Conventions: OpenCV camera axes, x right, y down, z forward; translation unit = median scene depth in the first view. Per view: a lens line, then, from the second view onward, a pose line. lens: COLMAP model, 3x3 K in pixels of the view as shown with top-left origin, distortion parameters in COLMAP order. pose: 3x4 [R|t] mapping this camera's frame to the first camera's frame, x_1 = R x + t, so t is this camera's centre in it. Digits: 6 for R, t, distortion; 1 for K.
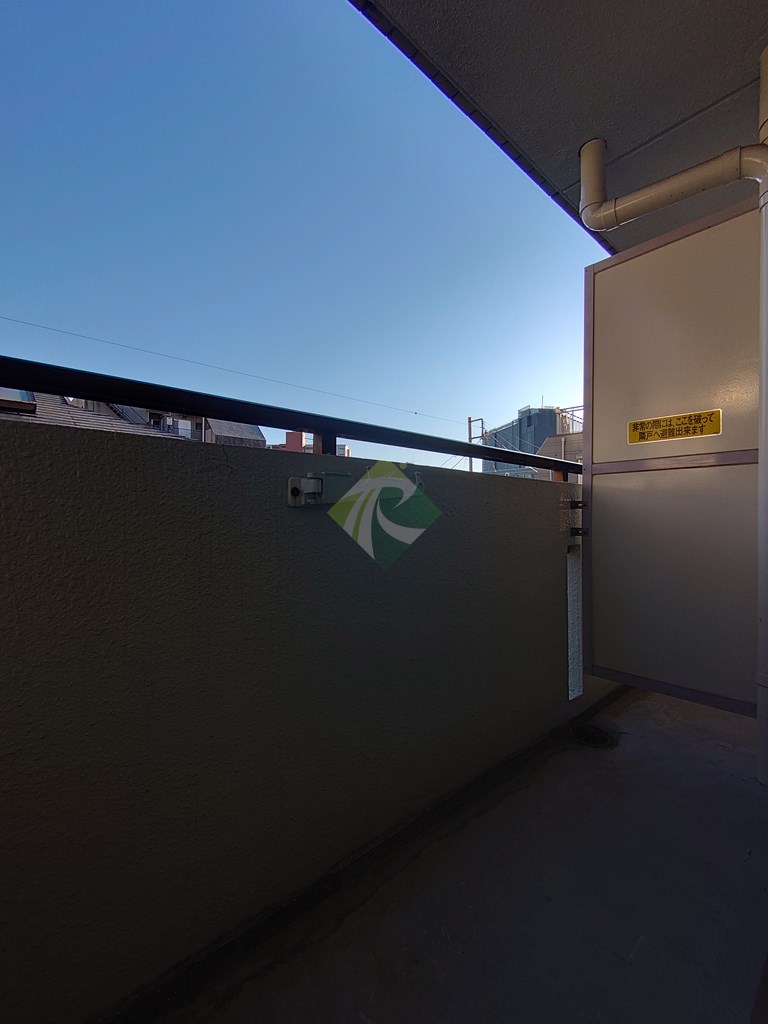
lens RADIAL K [[439.5, 0, 385.4], [0, 439.5, 513.6], [0, 0, 1]] dist [0.004115, -0.001726]
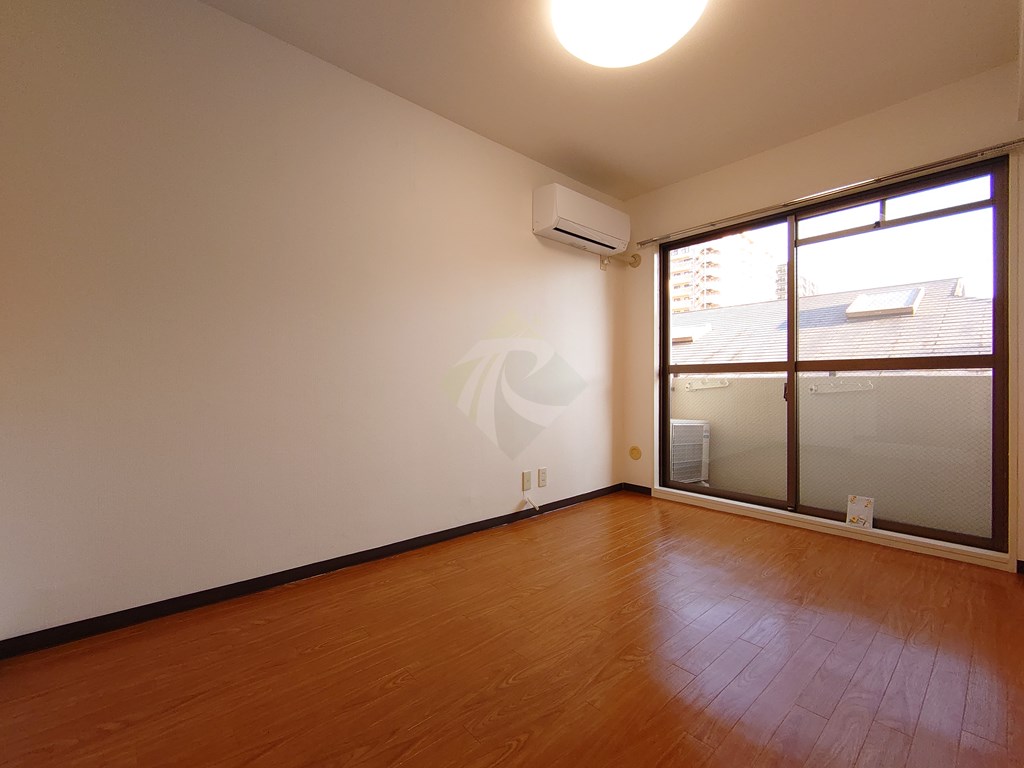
lens RADIAL K [[439.5, 0, 514.5], [0, 439.5, 383.5], [0, 0, 1]] dist [0.004115, -0.001726]
pose [[0.001944, -0.003107, -0.999993, 0.553419], [0.005217, 0.999982, -0.003097, -0.017056], [0.999985, -0.005211, 0.001961, -0.224411]]
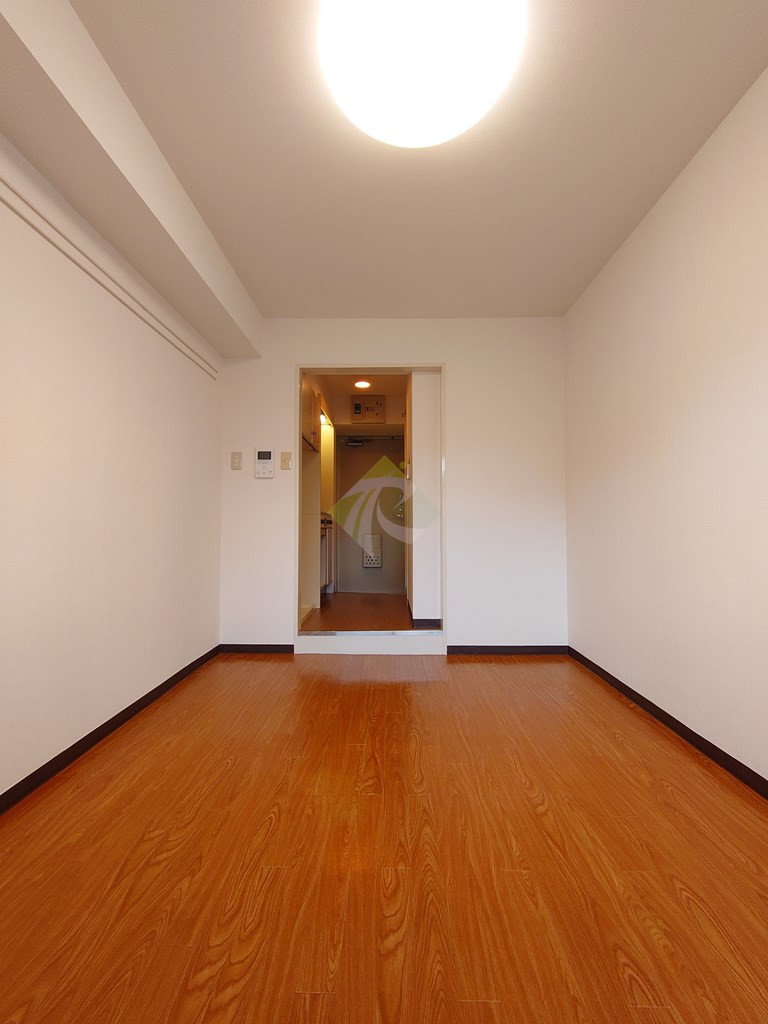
lens RADIAL K [[439.5, 0, 387.7], [0, 439.5, 515.1], [0, 0, 1]] dist [0.004115, -0.001726]
pose [[-0.740645, 0.018207, 0.671649, 0.130249], [-0.004293, 0.999484, -0.031829, -0.016632], [-0.671882, -0.026457, -0.740185, 0.025906]]
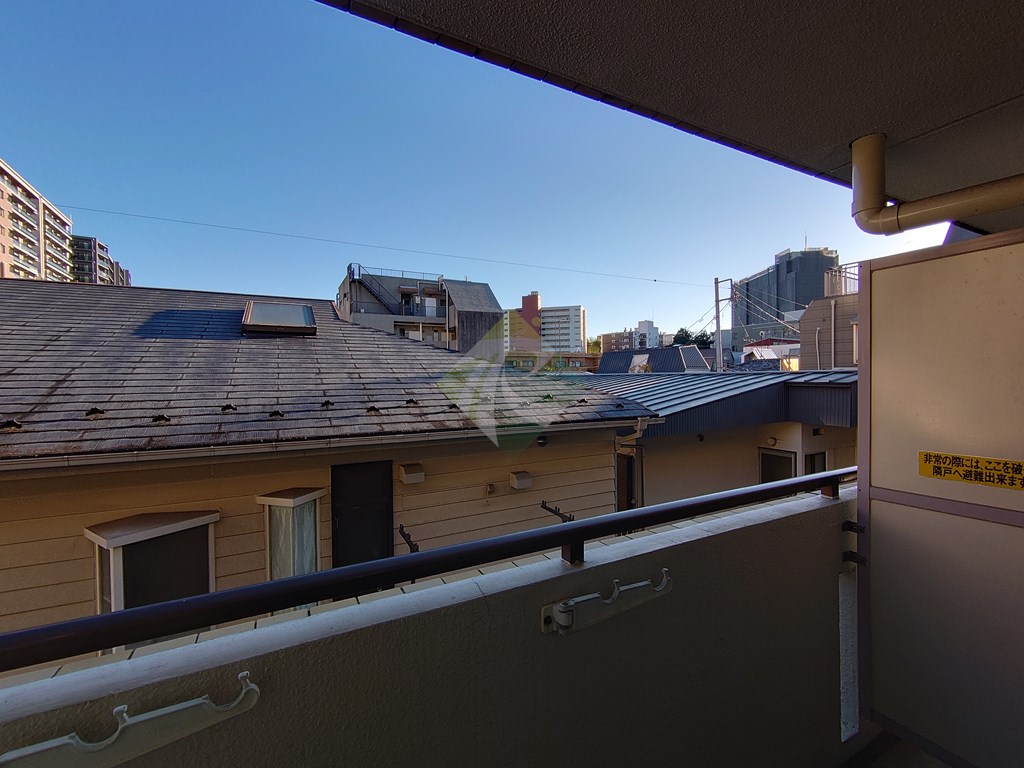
lens RADIAL K [[439.5, 0, 513.4], [0, 439.5, 381.9], [0, 0, 1]] dist [0.004115, -0.001726]
pose [[0.970088, -0.013643, -0.242371, -0.002843], [0.018163, 0.999700, 0.016423, -0.114337], [0.242074, -0.020334, 0.970045, -0.009953]]
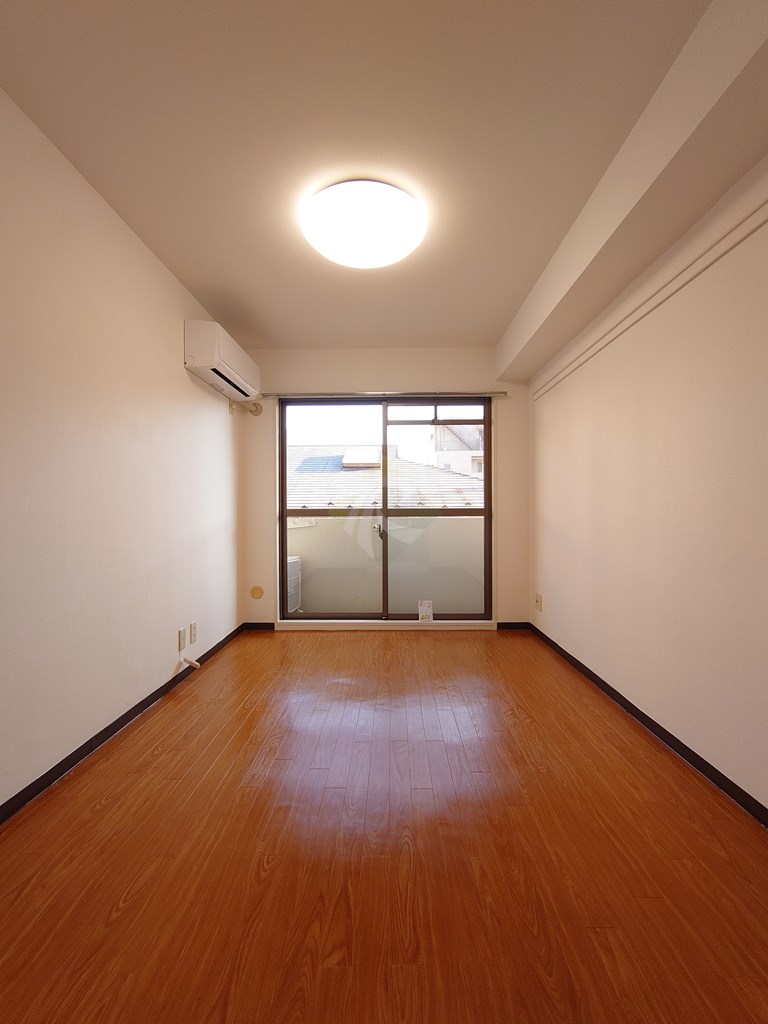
lens RADIAL K [[439.5, 0, 384.5], [0, 439.5, 514.0], [0, 0, 1]] dist [0.004115, -0.001726]
pose [[0.734760, -0.004750, -0.678310, 0.516026], [0.010357, 0.999937, 0.004216, -0.036283], [0.678248, -0.010123, 0.734763, -0.395888]]
